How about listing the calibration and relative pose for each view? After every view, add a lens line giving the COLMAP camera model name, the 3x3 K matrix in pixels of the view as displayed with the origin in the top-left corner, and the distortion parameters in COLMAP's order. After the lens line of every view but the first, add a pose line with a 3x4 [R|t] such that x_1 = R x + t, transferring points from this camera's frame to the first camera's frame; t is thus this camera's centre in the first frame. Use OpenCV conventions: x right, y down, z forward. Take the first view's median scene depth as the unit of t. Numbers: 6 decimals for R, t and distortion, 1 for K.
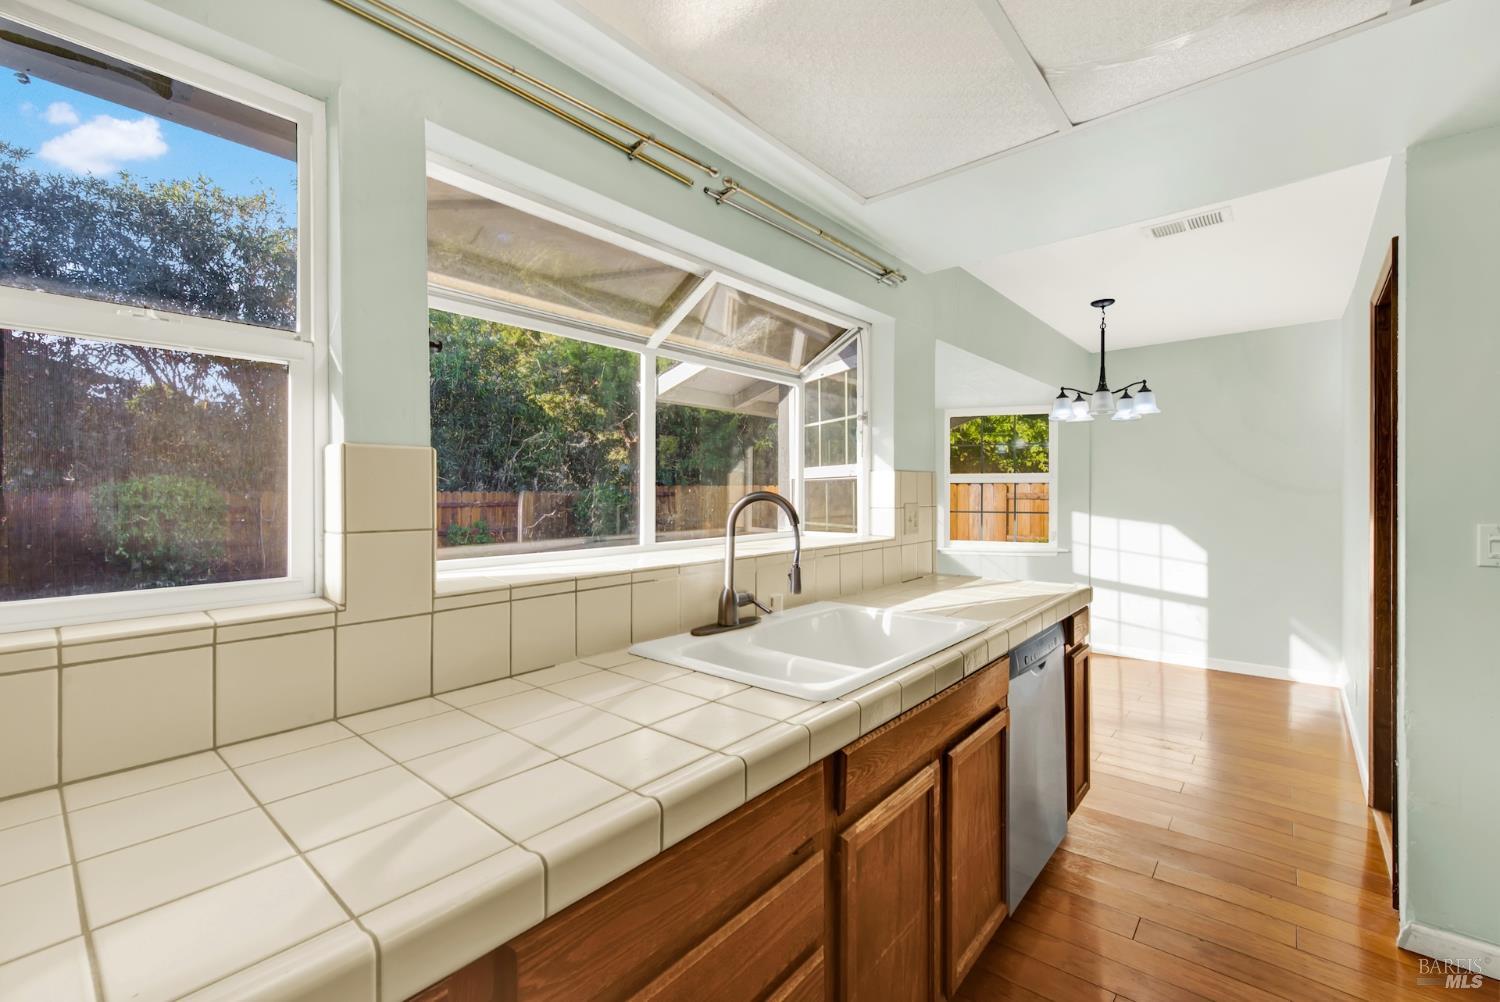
lens RADIAL K [[636.2, 0, 749.9], [0, 636.2, 488.4], [0, 0, 1]] dist [0.017271, -0.000327]
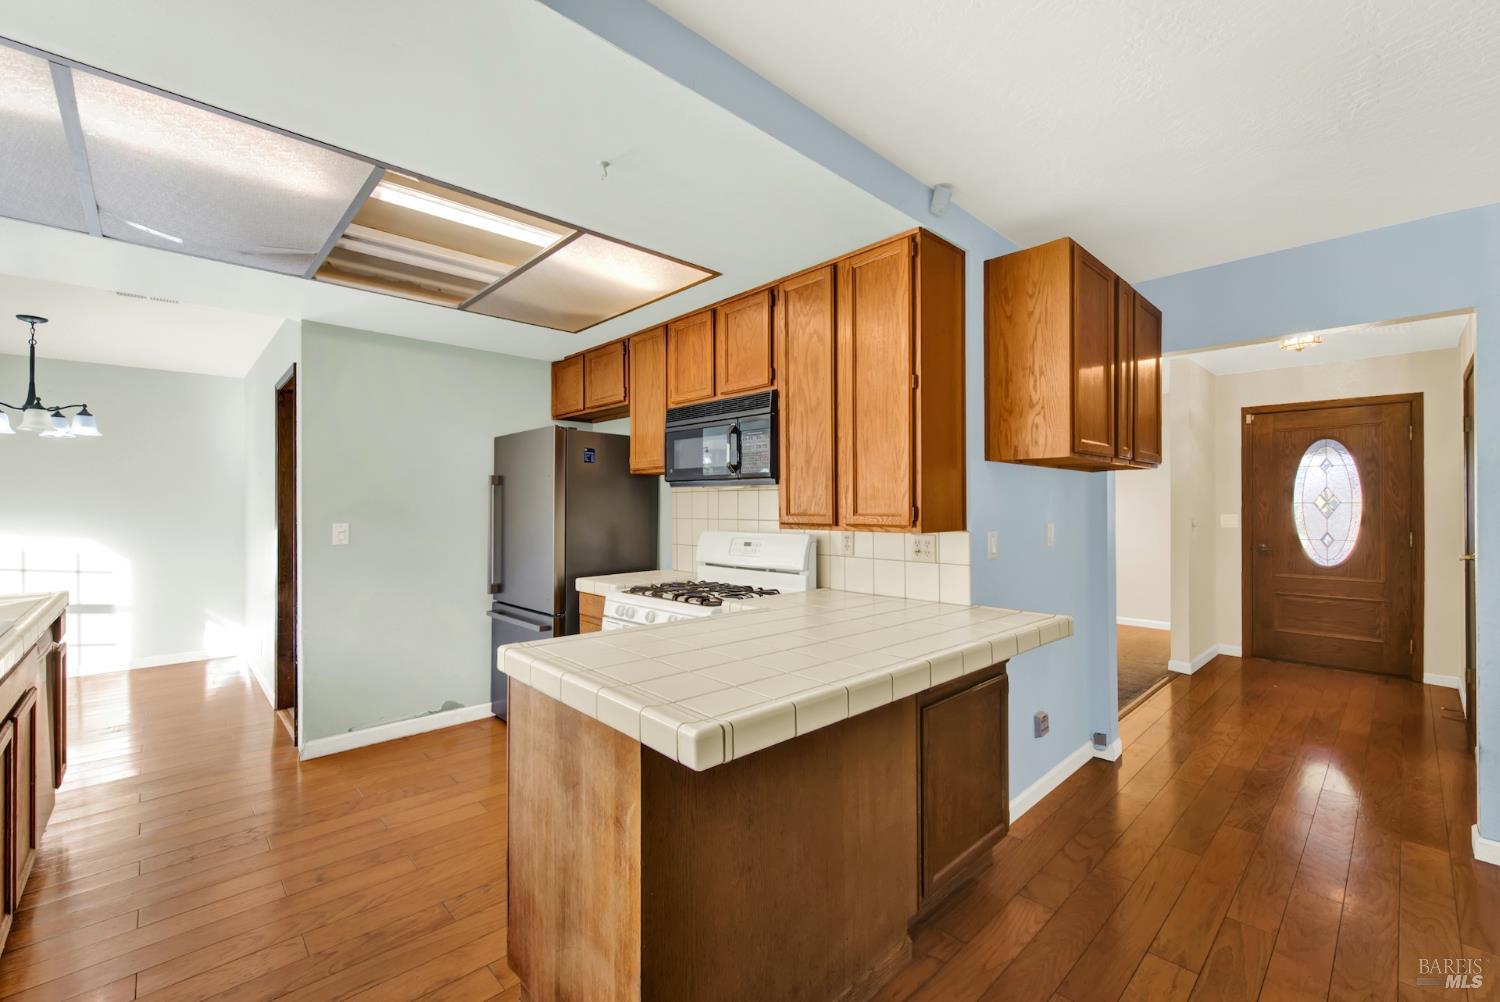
lens RADIAL K [[616.2, 0, 749.6], [0, 616.2, 507.7], [0, 0, 1]] dist [0.000954, 0.000109]
pose [[0.112000, 0.000236, 0.993708, -0.285982], [-0.003021, 0.999995, 0.000103, 0.000249], [-0.993704, -0.003014, 0.112000, -0.222102]]
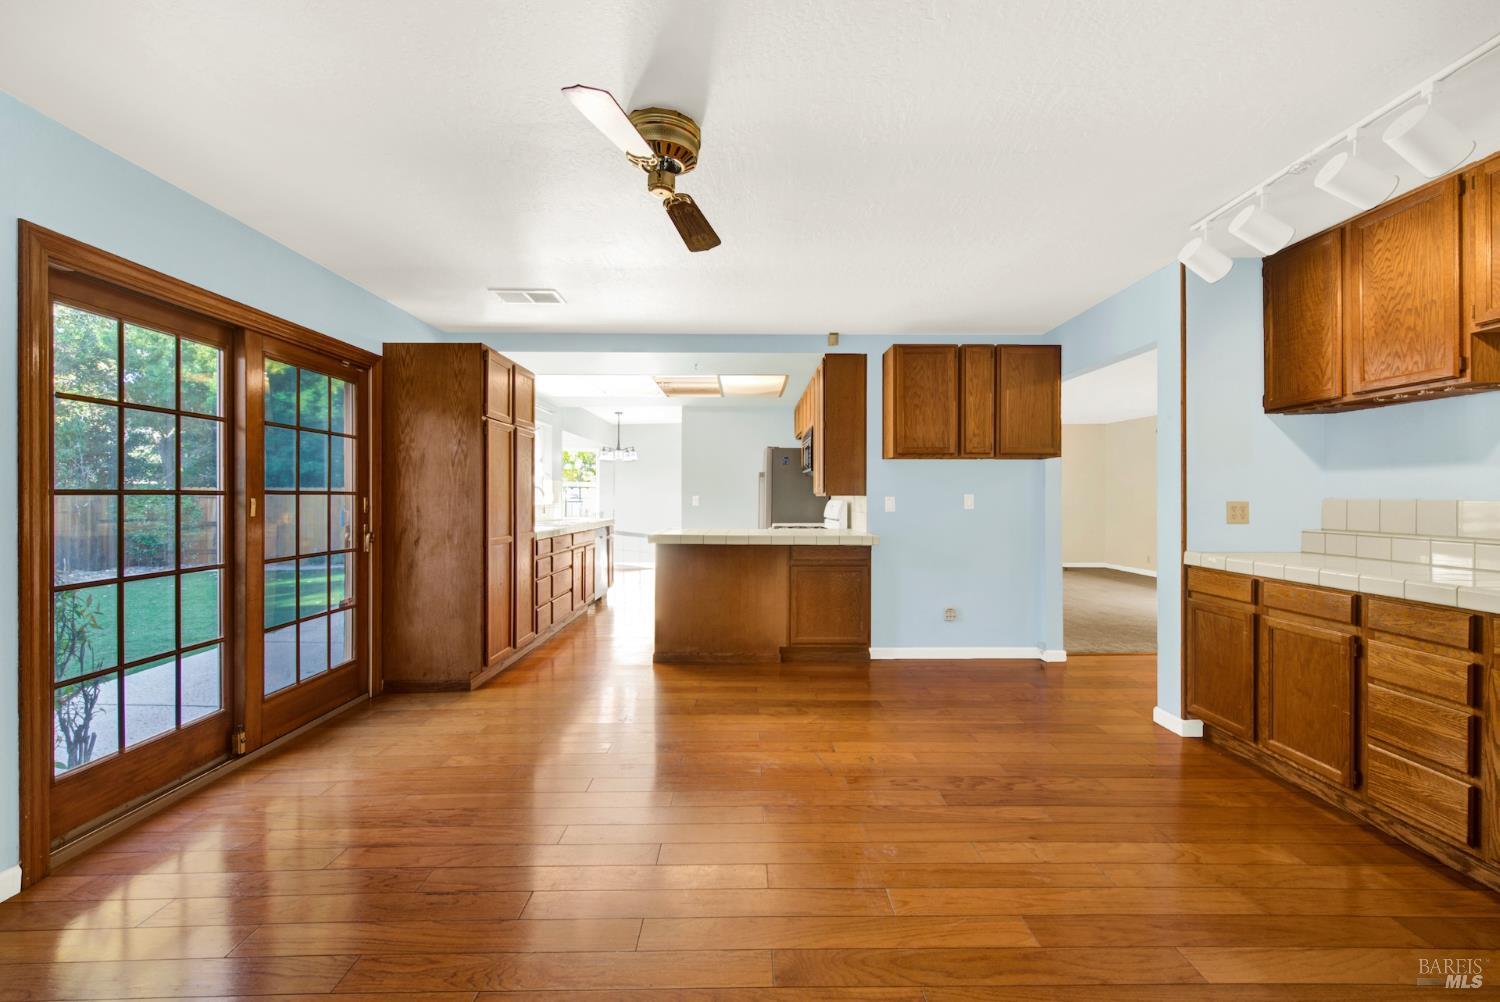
lens RADIAL K [[596.1, 0, 750.3], [0, 596.1, 507.9], [0, 0, 1]] dist [-0.002387, -0.000606]
pose [[0.752872, -0.006688, 0.658133, -0.593557], [-0.007828, 0.999787, 0.019115, 0.026258], [-0.658120, -0.019543, 0.752659, -1.092304]]
